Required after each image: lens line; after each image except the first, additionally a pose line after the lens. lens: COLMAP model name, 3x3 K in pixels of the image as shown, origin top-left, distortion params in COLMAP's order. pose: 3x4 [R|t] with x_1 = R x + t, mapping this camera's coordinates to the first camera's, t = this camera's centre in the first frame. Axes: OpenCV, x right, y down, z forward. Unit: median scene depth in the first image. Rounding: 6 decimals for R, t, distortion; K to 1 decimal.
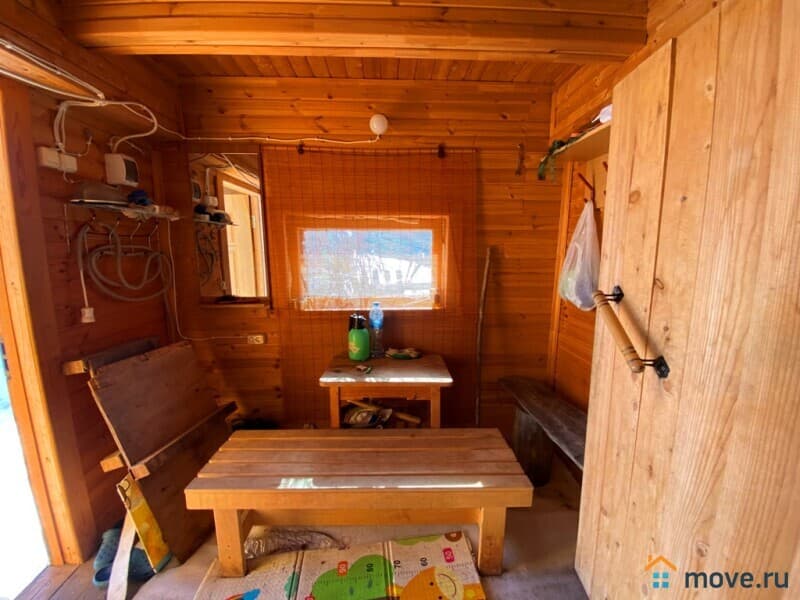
lens RADIAL K [[326.2, 0, 400.0], [0, 326.2, 300.0], [0, 0, 1]] dist [0.038671, -0.027214]
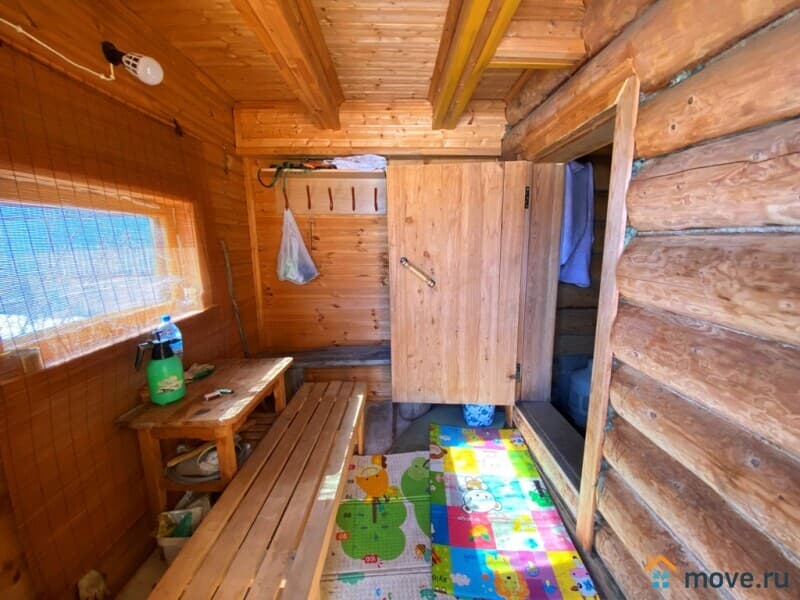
lens RADIAL K [[326.2, 0, 400.0], [0, 326.2, 300.0], [0, 0, 1]] dist [0.038671, -0.027214]
pose [[0.023366, -0.170189, 0.985134, -0.873464], [0.163261, 0.972824, 0.164190, -0.069583], [-0.986306, 0.156998, 0.050516, 0.506215]]
